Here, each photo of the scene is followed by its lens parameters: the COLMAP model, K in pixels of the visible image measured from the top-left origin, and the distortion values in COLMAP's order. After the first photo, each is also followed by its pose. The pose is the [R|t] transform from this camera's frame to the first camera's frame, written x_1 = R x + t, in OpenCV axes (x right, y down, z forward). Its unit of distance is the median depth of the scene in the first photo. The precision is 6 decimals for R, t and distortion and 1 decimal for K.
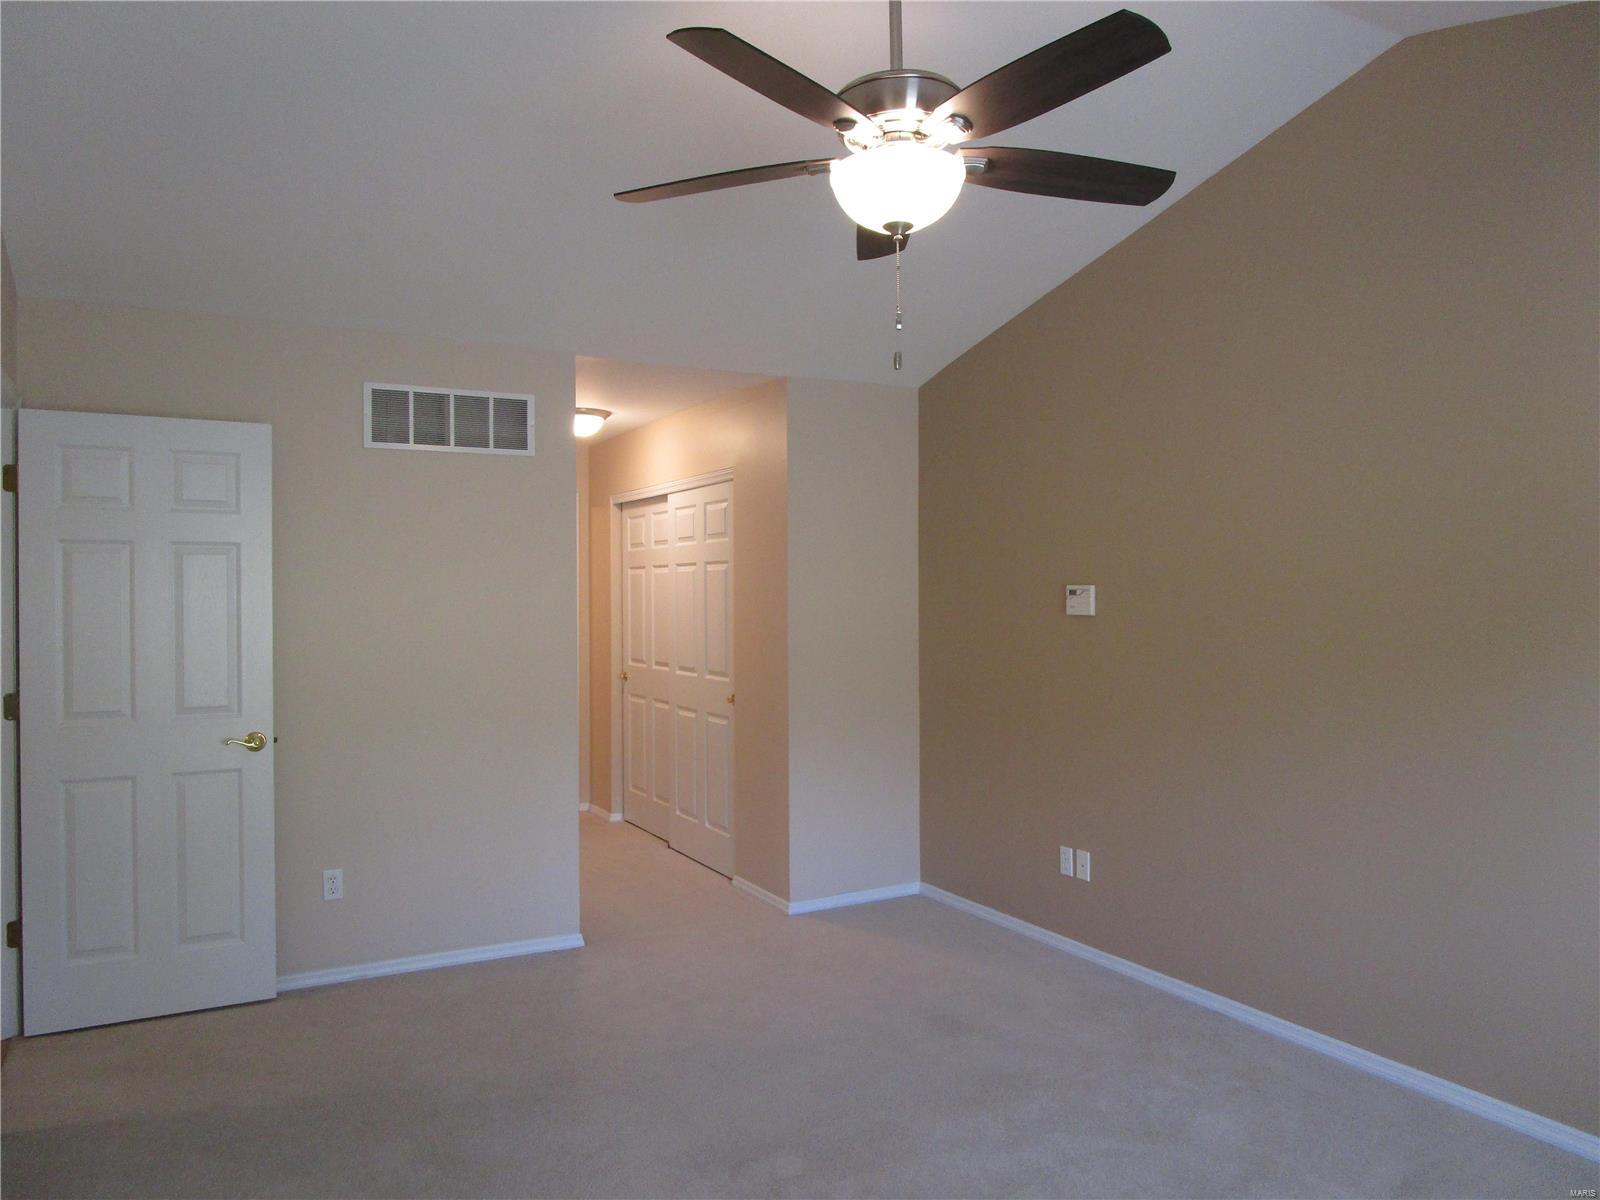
lens RADIAL K [[1159.1, 0, 804.2], [0, 1159.1, 584.4], [0, 0, 1]] dist [-0.122193, 0.002862]
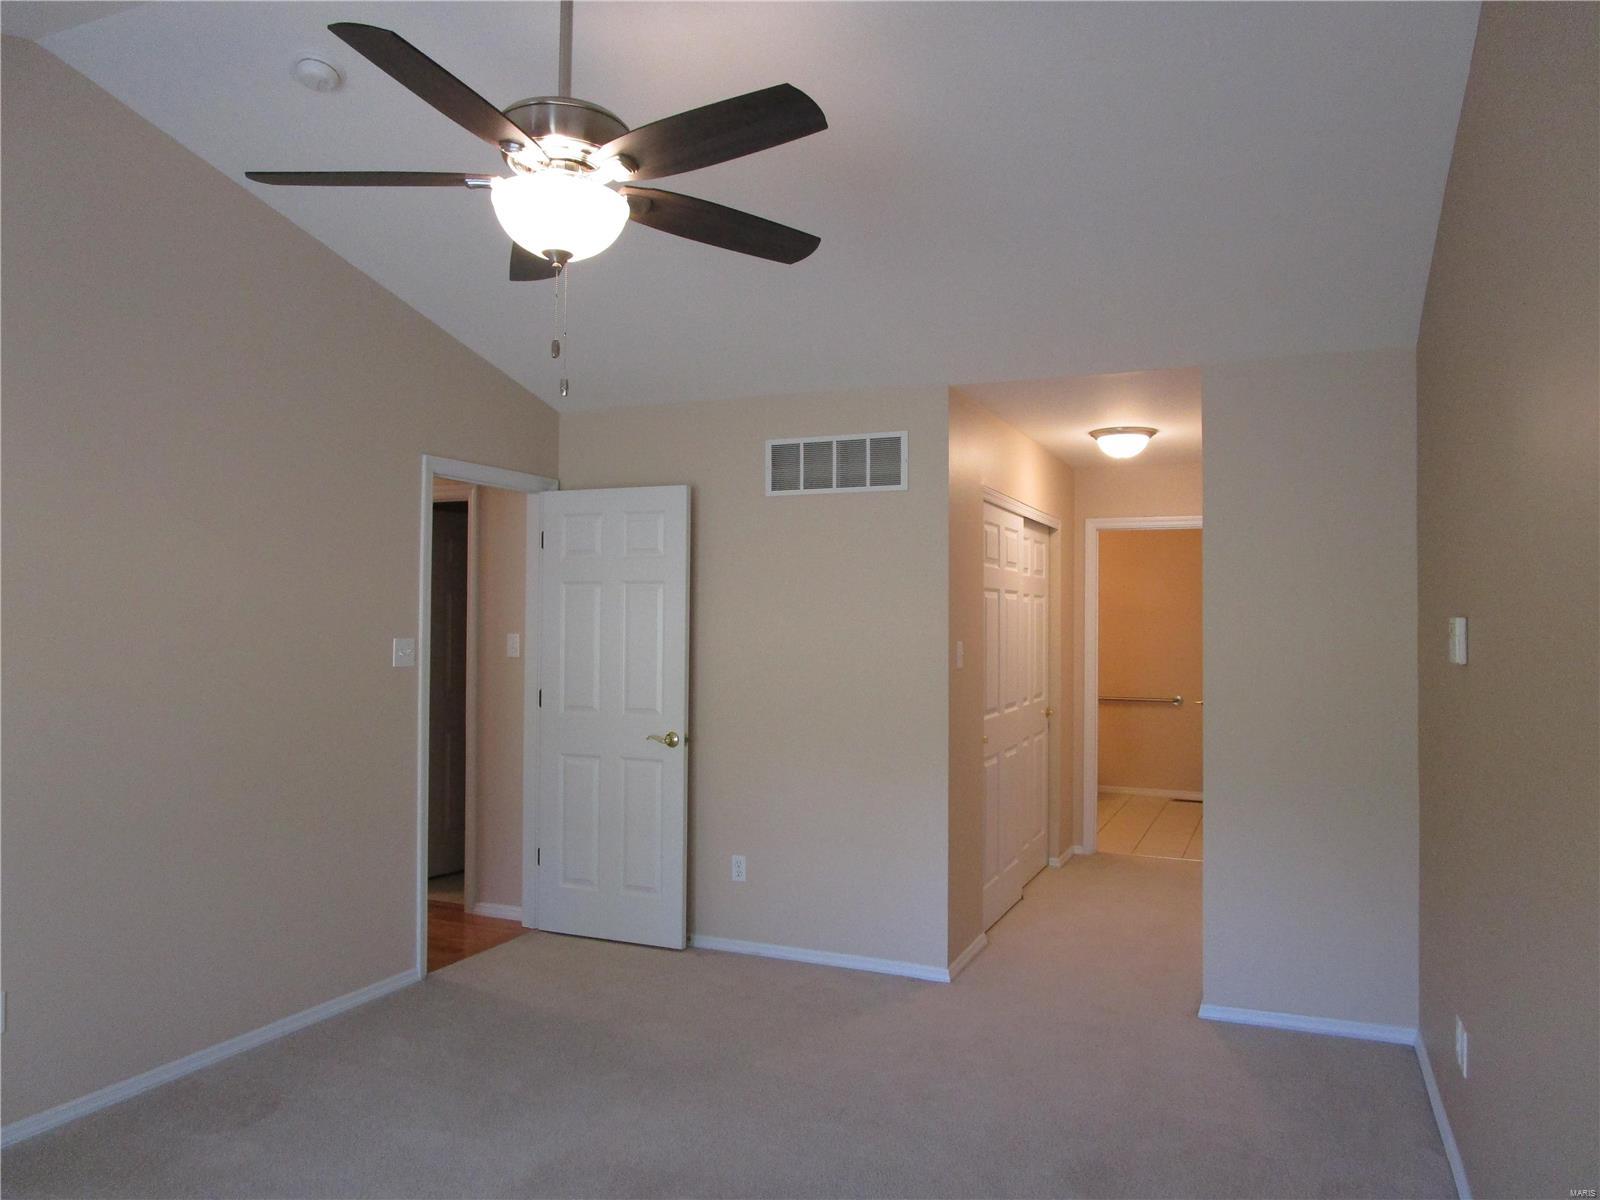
lens RADIAL K [[1137.0, 0, 800.0], [0, 1137.0, 600.0], [0, 0, 1]] dist [-0.029126, 0.005394]
pose [[0.565894, -0.011653, -0.824395, 0.589787], [-0.003487, 0.999857, -0.016527, 0.004845], [0.824470, 0.012227, 0.565773, 0.368999]]
